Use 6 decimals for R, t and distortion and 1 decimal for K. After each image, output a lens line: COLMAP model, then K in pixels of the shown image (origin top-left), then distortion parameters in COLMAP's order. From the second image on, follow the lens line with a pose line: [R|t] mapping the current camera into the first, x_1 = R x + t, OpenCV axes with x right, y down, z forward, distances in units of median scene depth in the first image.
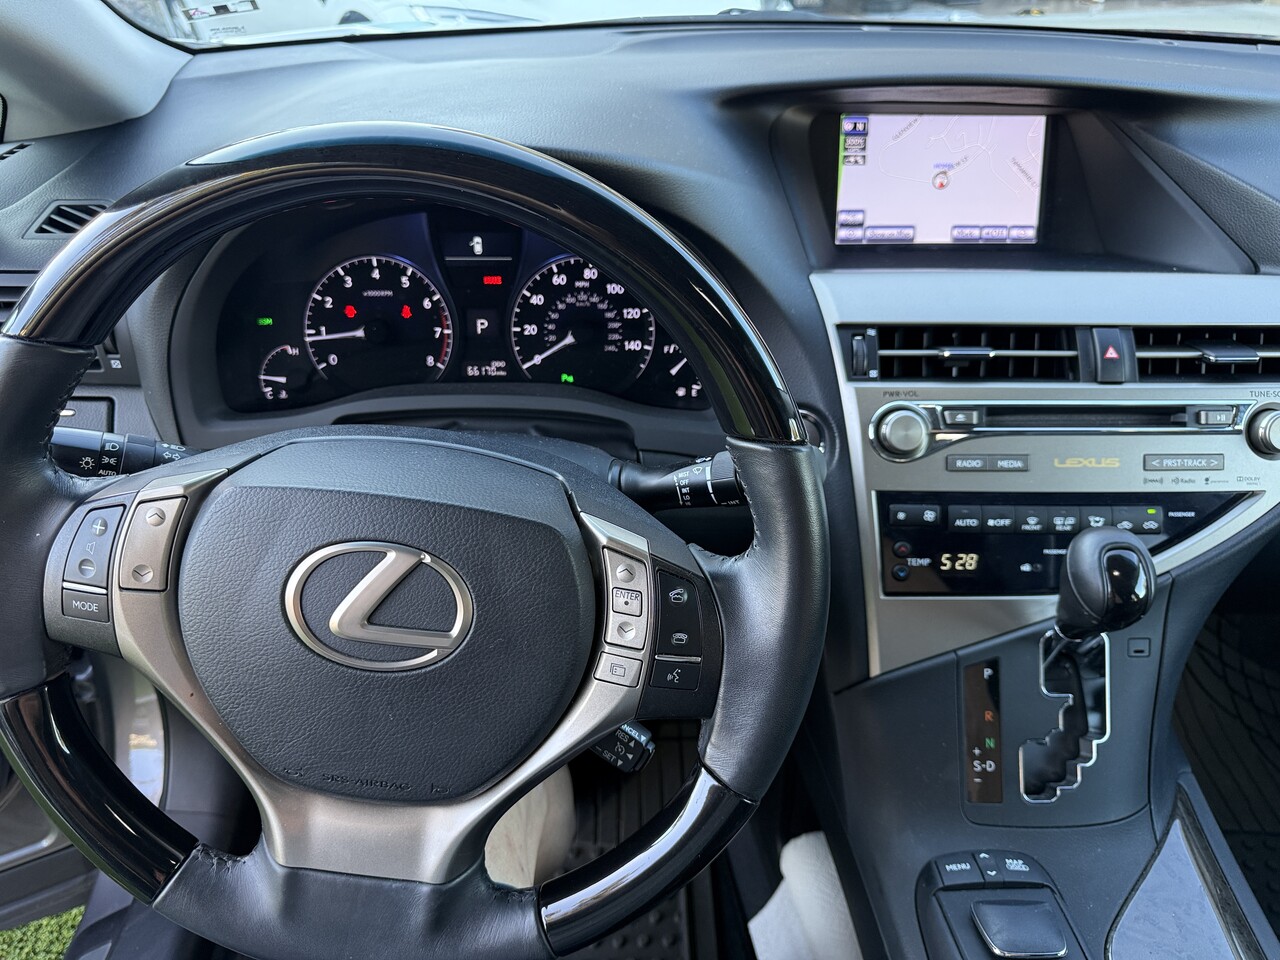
lens RADIAL K [[886.0, 0, 640.0], [0, 886.0, 488.4], [0, 0, 1]] dist [0.014084, 0.000645]
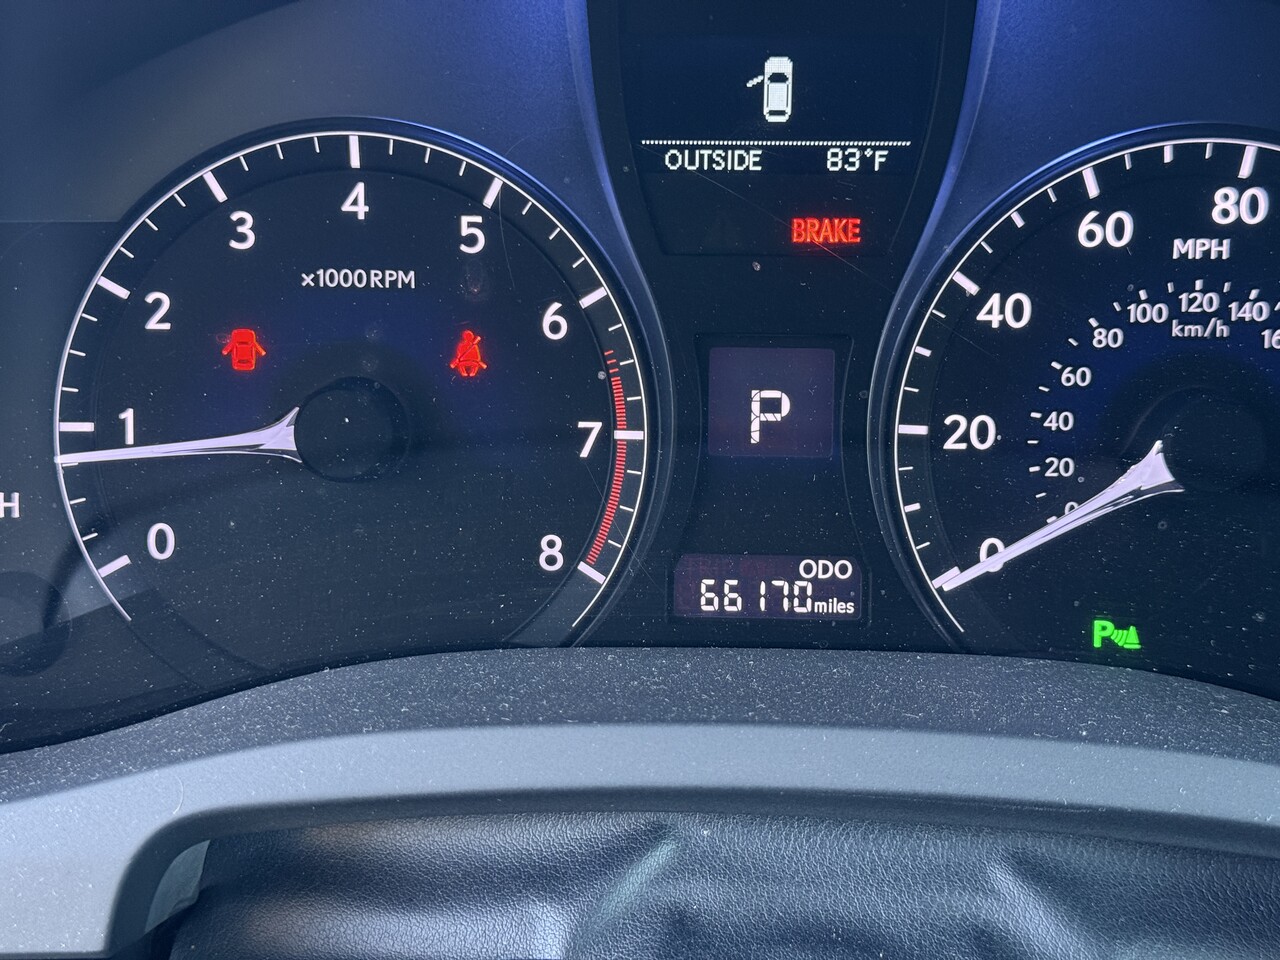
lens RADIAL K [[1781.2, 0, 641.5], [0, 1781.2, 475.4], [0, 0, 1]] dist [0.067564, 0.000000]
pose [[0.998135, 0.015554, -0.059025, -0.185532], [-0.024765, 0.987017, -0.158696, -0.088698], [0.055790, 0.159861, 0.985562, 0.521713]]
